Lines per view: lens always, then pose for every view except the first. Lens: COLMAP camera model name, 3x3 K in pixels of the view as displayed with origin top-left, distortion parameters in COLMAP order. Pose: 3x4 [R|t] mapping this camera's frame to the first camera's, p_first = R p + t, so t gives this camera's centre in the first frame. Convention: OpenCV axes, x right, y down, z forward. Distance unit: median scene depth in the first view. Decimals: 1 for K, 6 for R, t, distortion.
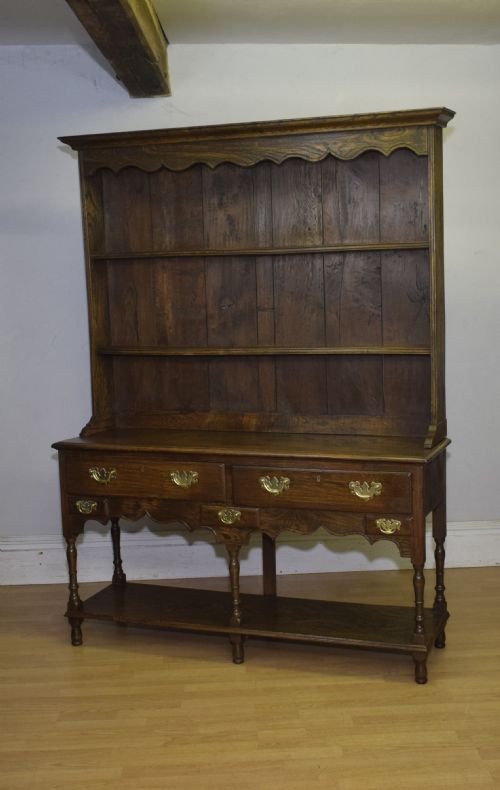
lens RADIAL K [[961.9, 0, 328.7], [0, 961.9, 405.1], [0, 0, 1]] dist [0.013020, 0.002168]
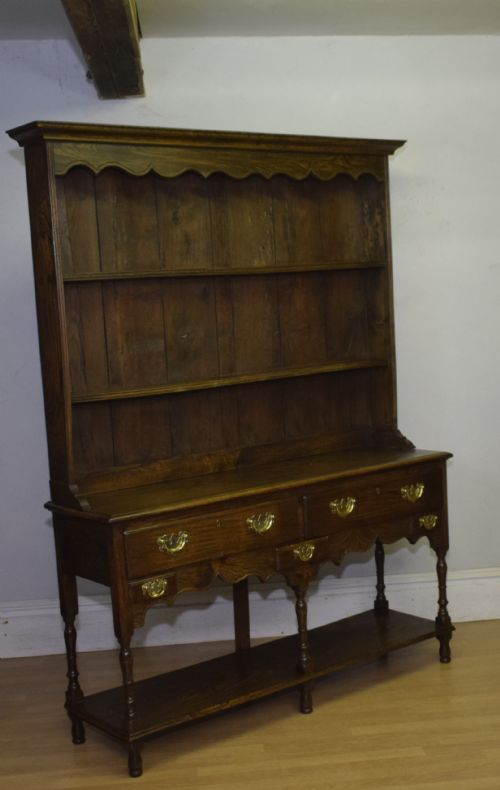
lens RADIAL K [[1099.8, 0, 291.5], [0, 1099.8, 422.0], [0, 0, 1]] dist [0.010323, 0.013696]
pose [[0.550566, -0.106110, 0.828020, -0.949996], [0.154311, 0.987732, 0.023972, -0.035001], [-0.820406, 0.114574, 0.560185, 0.391988]]
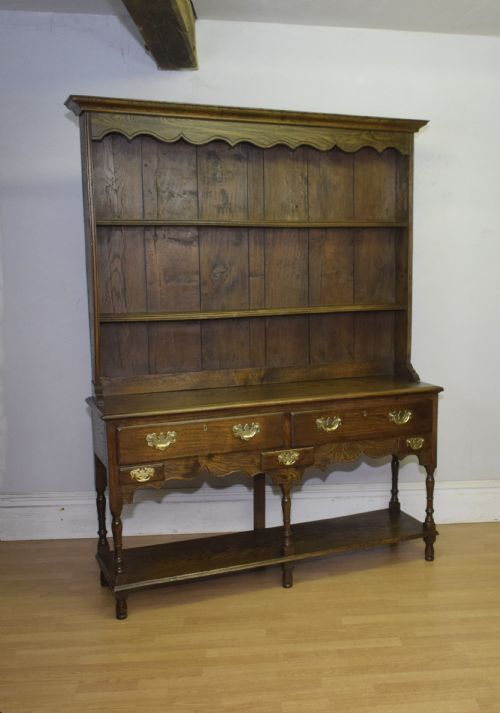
lens RADIAL K [[828.6, 0, 369.4], [0, 828.6, 370.7], [0, 0, 1]] dist [-0.007417, 0.000935]
pose [[0.721656, -0.081033, 0.687493, -0.677938], [0.076595, 0.996374, 0.037039, -0.015204], [-0.688001, 0.025929, 0.725246, 0.220788]]
